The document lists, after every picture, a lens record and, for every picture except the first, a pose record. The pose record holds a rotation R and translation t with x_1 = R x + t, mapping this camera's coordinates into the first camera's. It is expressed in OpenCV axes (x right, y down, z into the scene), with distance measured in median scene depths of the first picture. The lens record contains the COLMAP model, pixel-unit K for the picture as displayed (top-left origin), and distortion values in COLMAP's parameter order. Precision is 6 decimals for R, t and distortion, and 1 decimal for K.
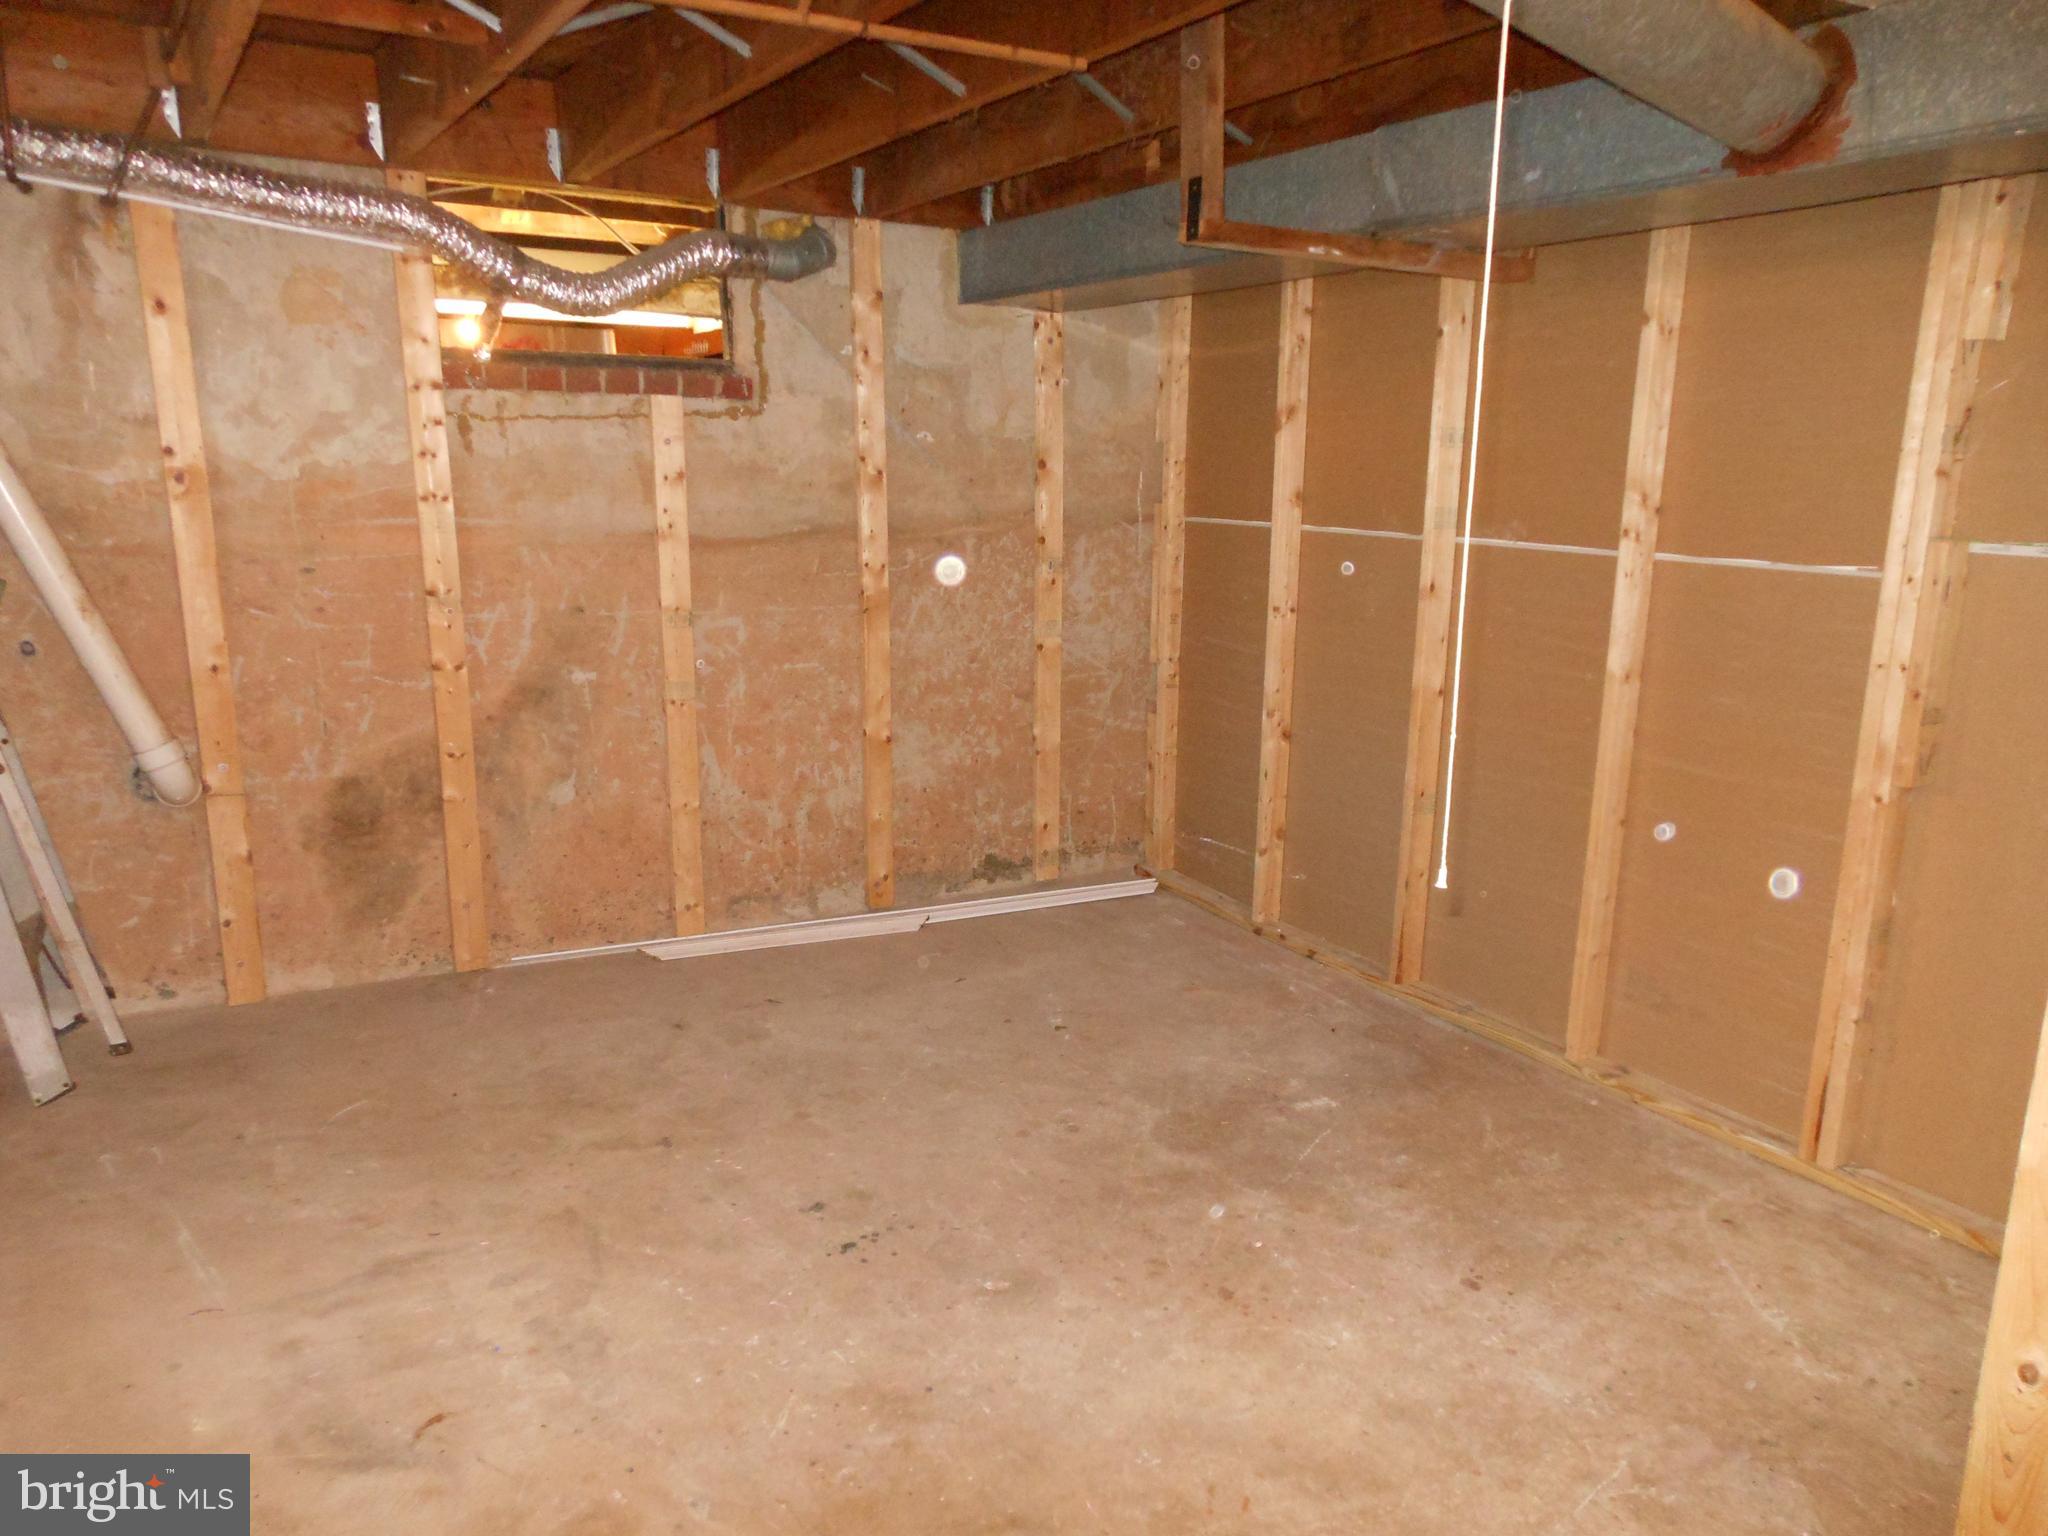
lens RADIAL K [[1517.5, 0, 1009.2], [0, 1517.5, 780.1], [0, 0, 1]] dist [0.013103, 0.004678]
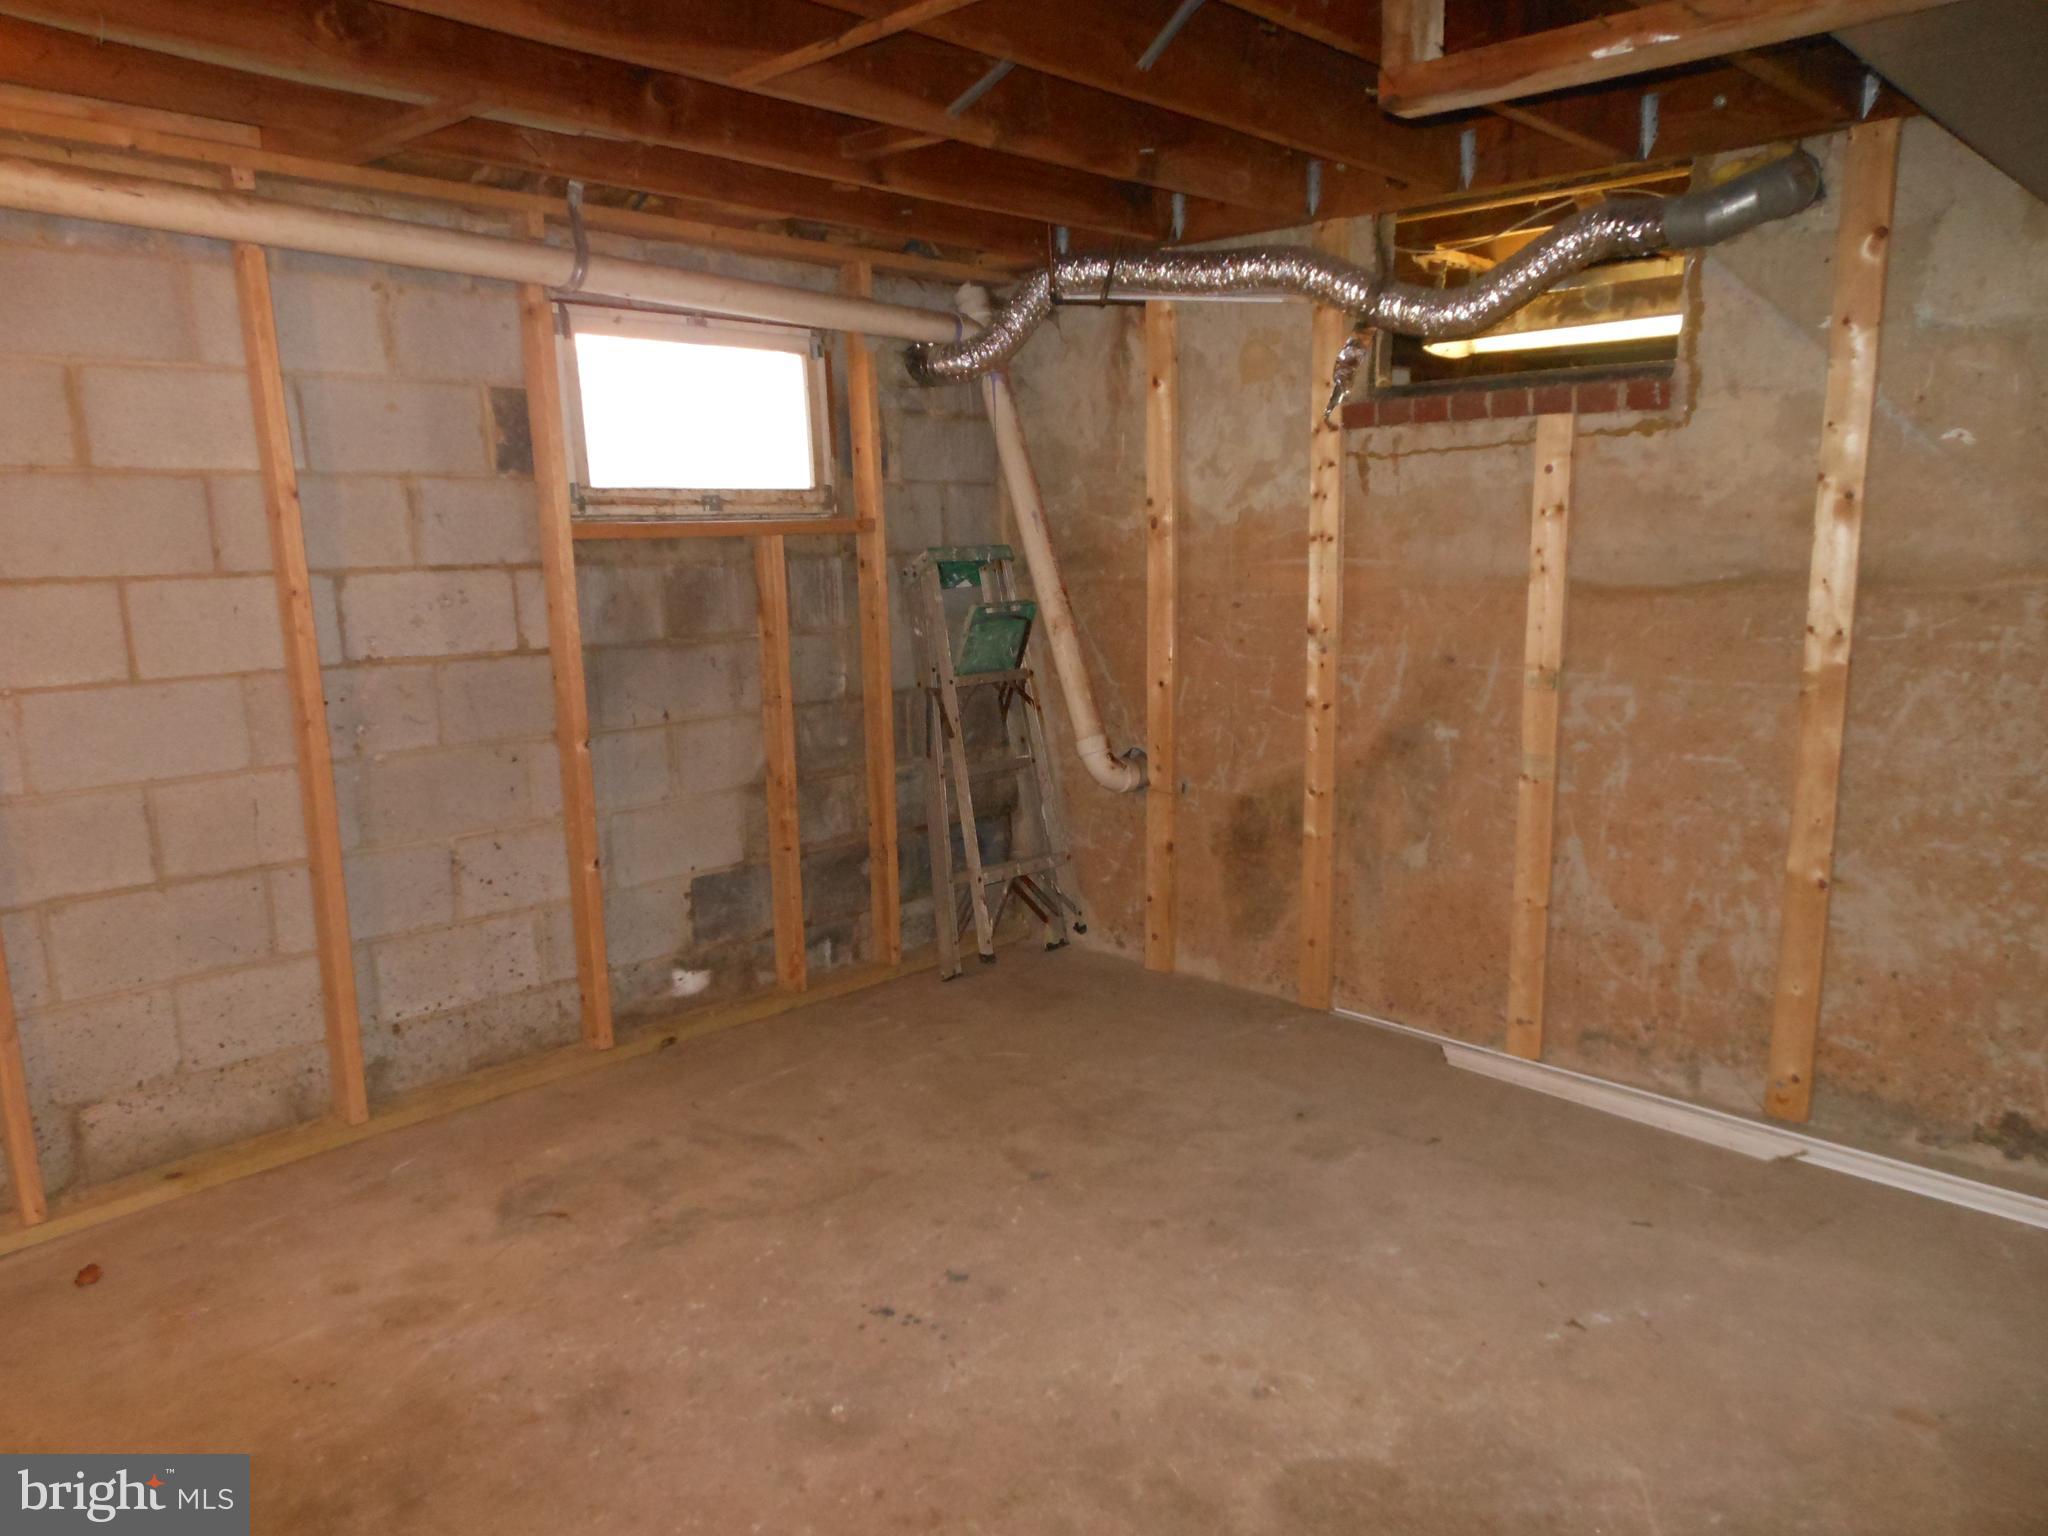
lens RADIAL K [[1517.5, 0, 1088.8], [0, 1517.5, 805.6], [0, 0, 1]] dist [0.013103, 0.004678]
pose [[0.290151, 0.154307, -0.944459, 0.557279], [-0.176845, 0.978563, 0.105549, -0.089732], [0.940499, 0.136398, 0.311219, 0.558279]]
